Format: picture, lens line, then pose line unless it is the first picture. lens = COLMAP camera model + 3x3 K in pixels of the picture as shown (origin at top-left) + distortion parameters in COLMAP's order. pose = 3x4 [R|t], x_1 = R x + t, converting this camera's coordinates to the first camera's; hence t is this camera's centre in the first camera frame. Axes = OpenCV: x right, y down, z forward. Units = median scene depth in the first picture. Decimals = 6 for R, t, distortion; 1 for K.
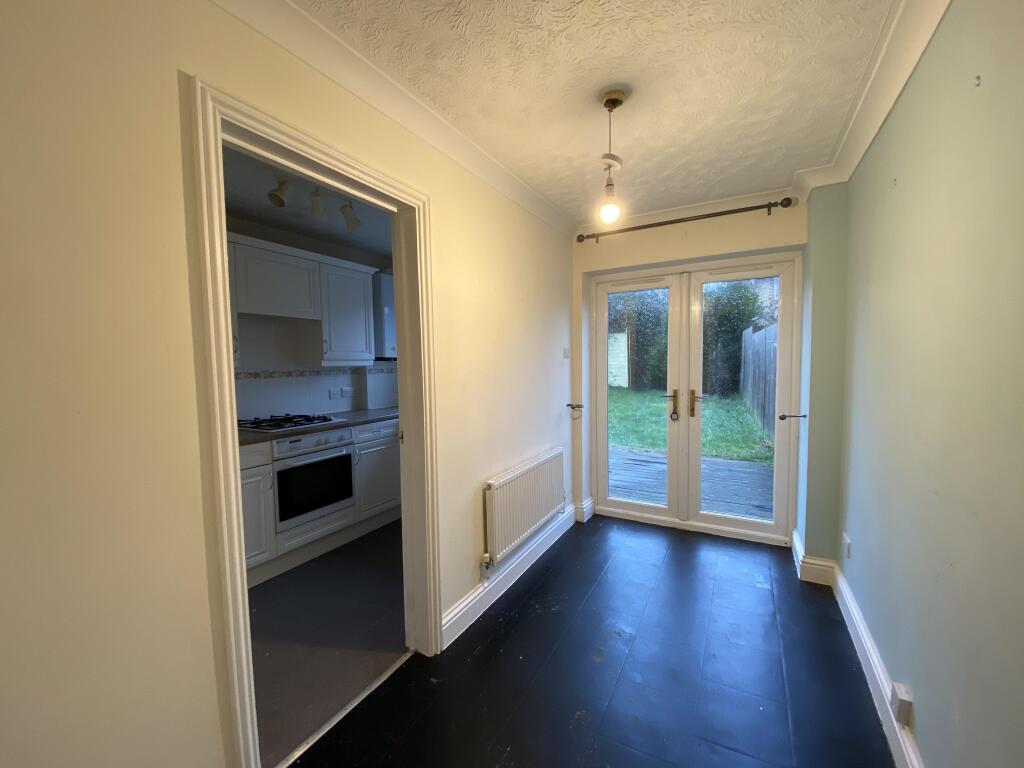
lens RADIAL K [[406.9, 0, 521.0], [0, 406.9, 384.4], [0, 0, 1]] dist [-0.000480, -0.000513]
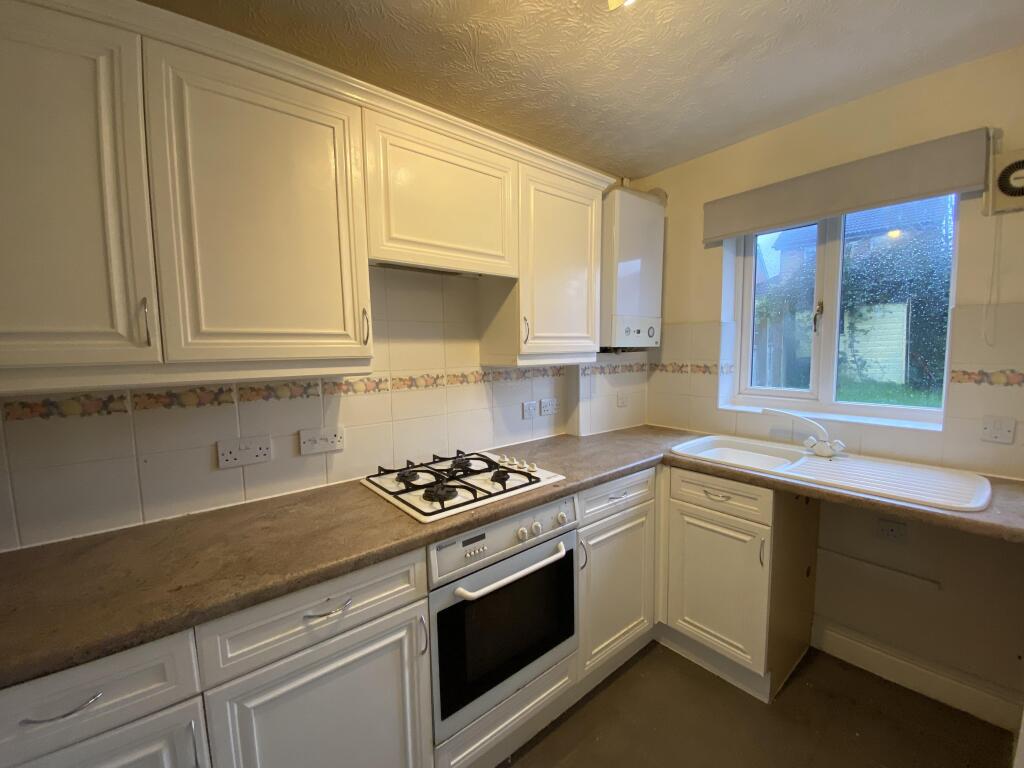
lens RADIAL K [[406.9, 0, 510.3], [0, 406.9, 383.5], [0, 0, 1]] dist [-0.000480, -0.000513]
pose [[0.920822, 0.028740, -0.388923, -0.300321], [-0.014993, 0.999152, 0.038335, -0.044622], [0.389695, -0.029468, 0.920472, 0.524015]]
